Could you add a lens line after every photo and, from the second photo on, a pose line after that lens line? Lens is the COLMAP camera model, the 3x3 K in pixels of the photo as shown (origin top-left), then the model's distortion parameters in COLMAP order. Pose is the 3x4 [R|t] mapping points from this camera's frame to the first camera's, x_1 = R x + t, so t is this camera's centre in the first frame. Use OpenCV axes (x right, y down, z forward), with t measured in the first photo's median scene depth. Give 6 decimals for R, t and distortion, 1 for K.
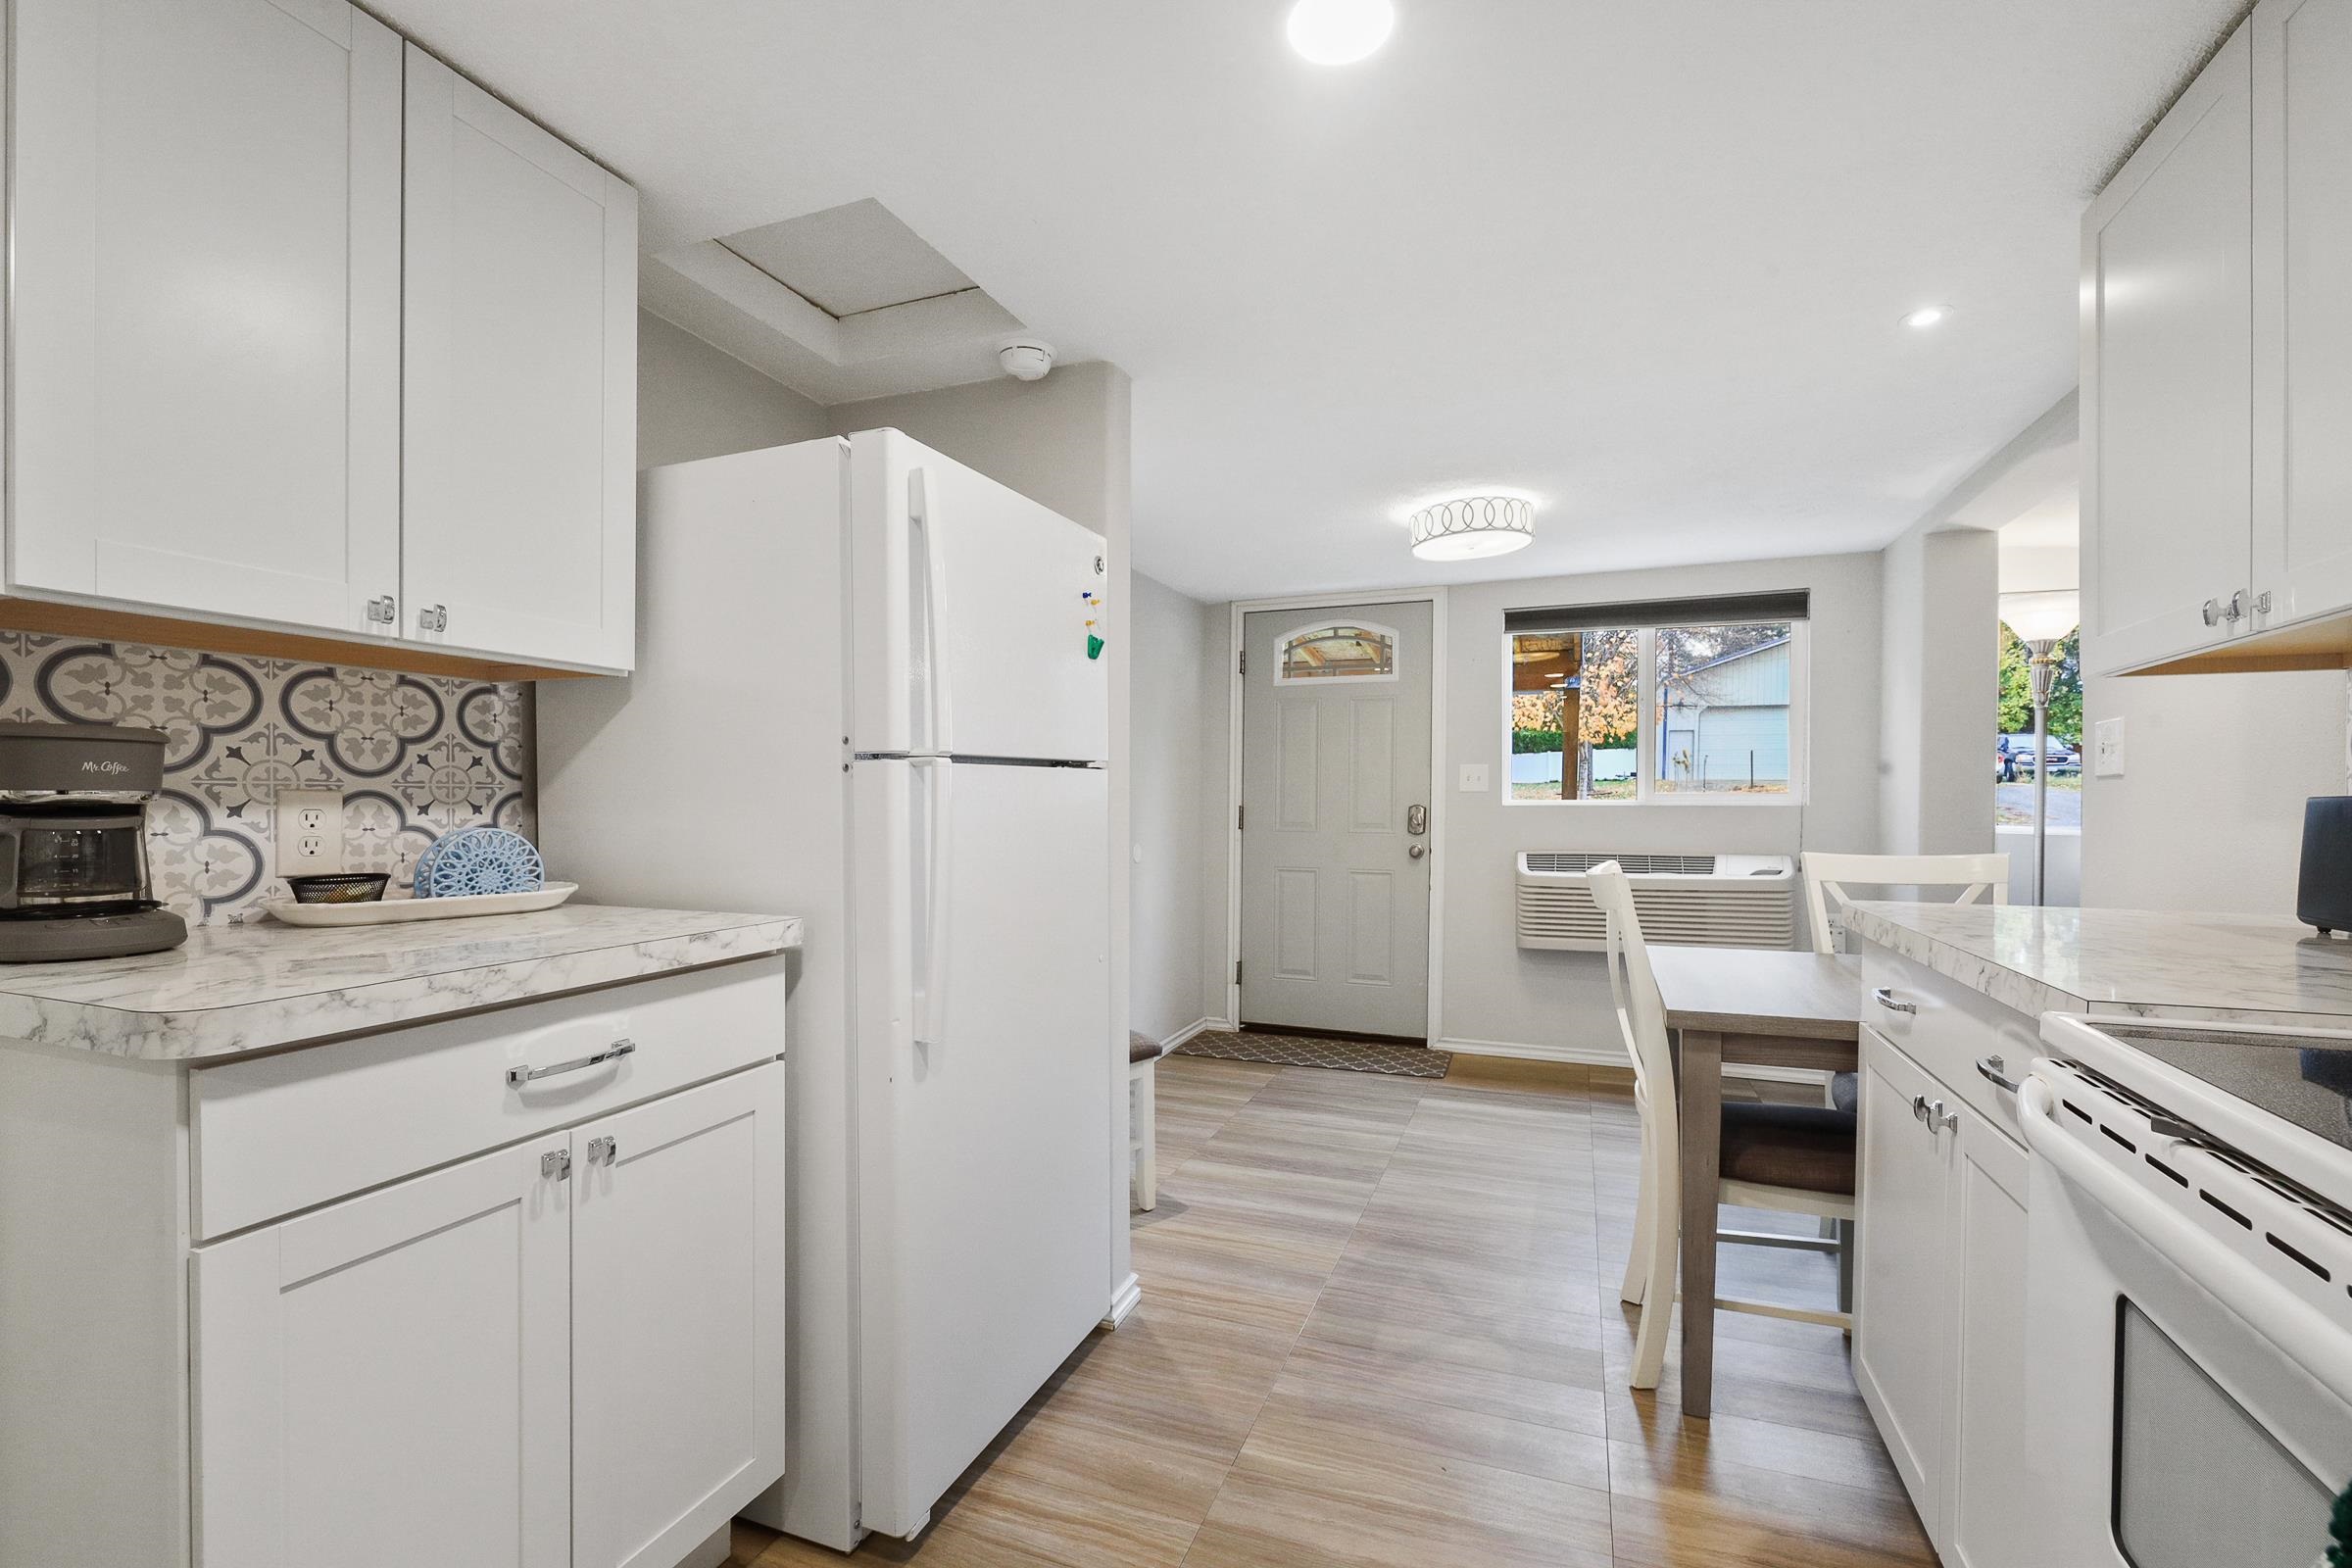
lens RADIAL K [[1015.8, 0, 1180.9], [0, 1015.8, 802.3], [0, 0, 1]] dist [-0.000817, -0.000123]
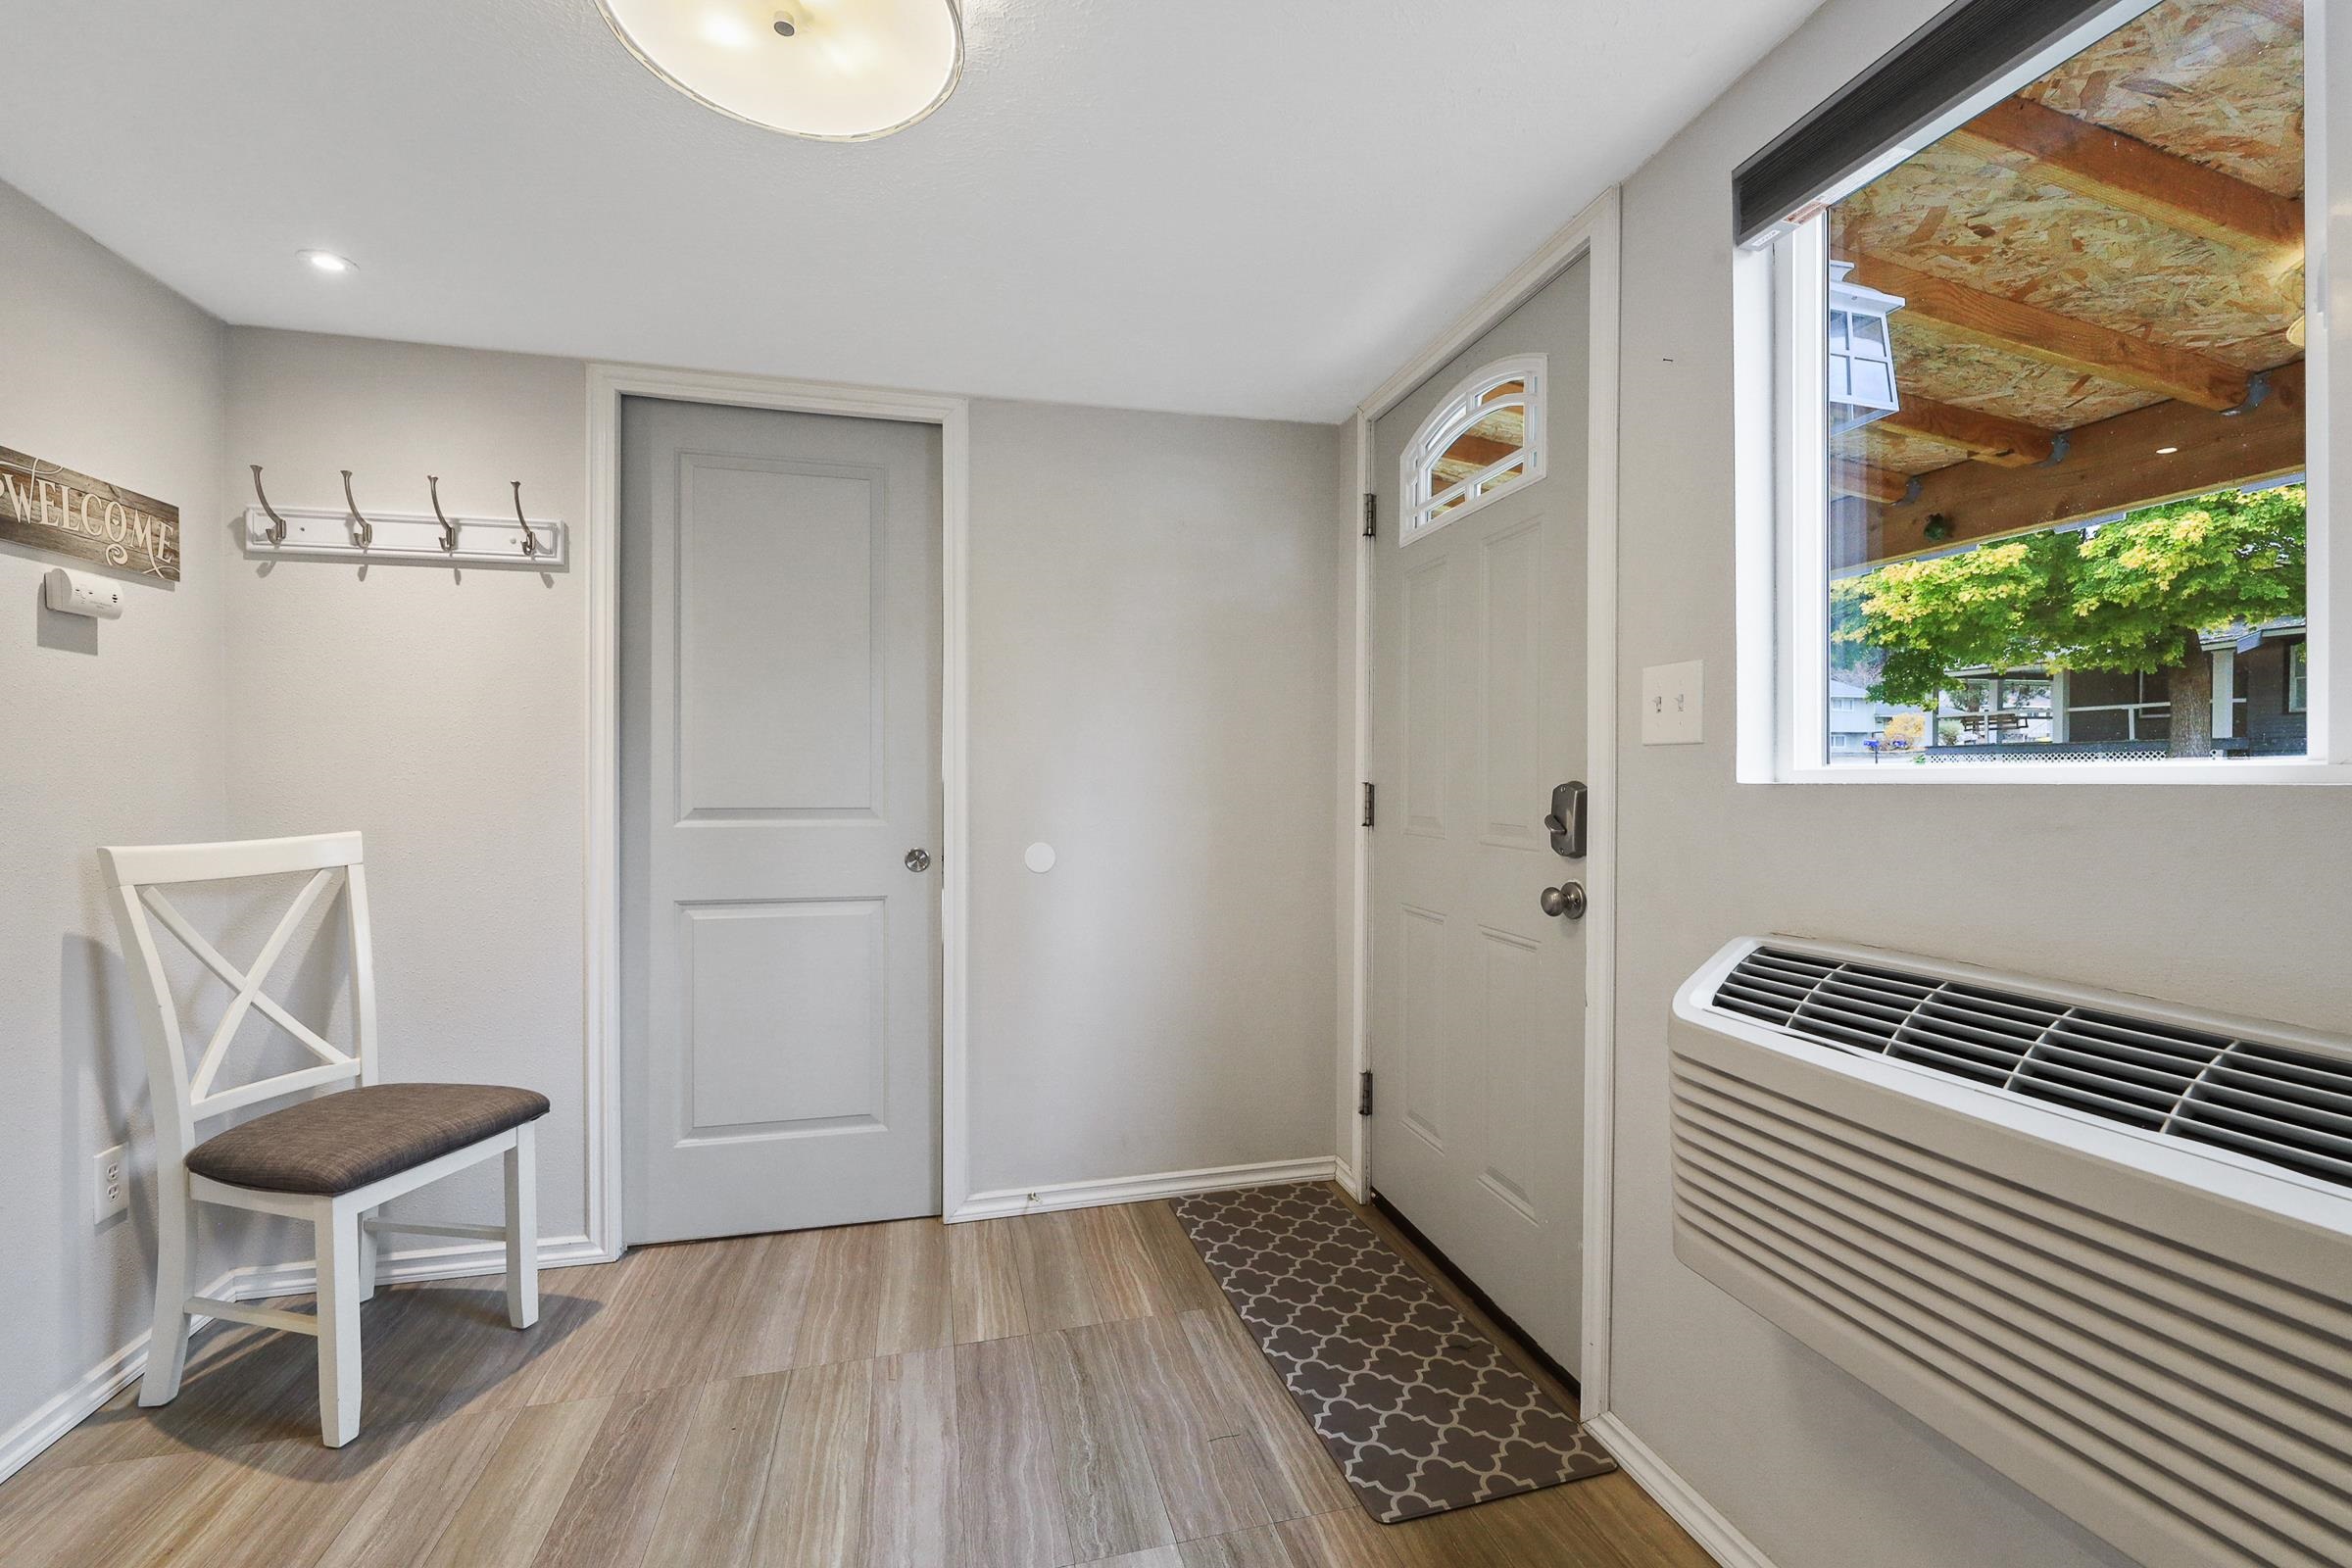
lens RADIAL K [[991.1, 0, 1188.0], [0, 991.1, 777.5], [0, 0, 1]] dist [-0.002078, -0.000584]
pose [[0.575904, -0.003005, -0.817511, 0.474232], [0.002173, 0.999995, -0.002145, 0.001749], [0.817514, -0.000541, 0.575908, 0.684128]]
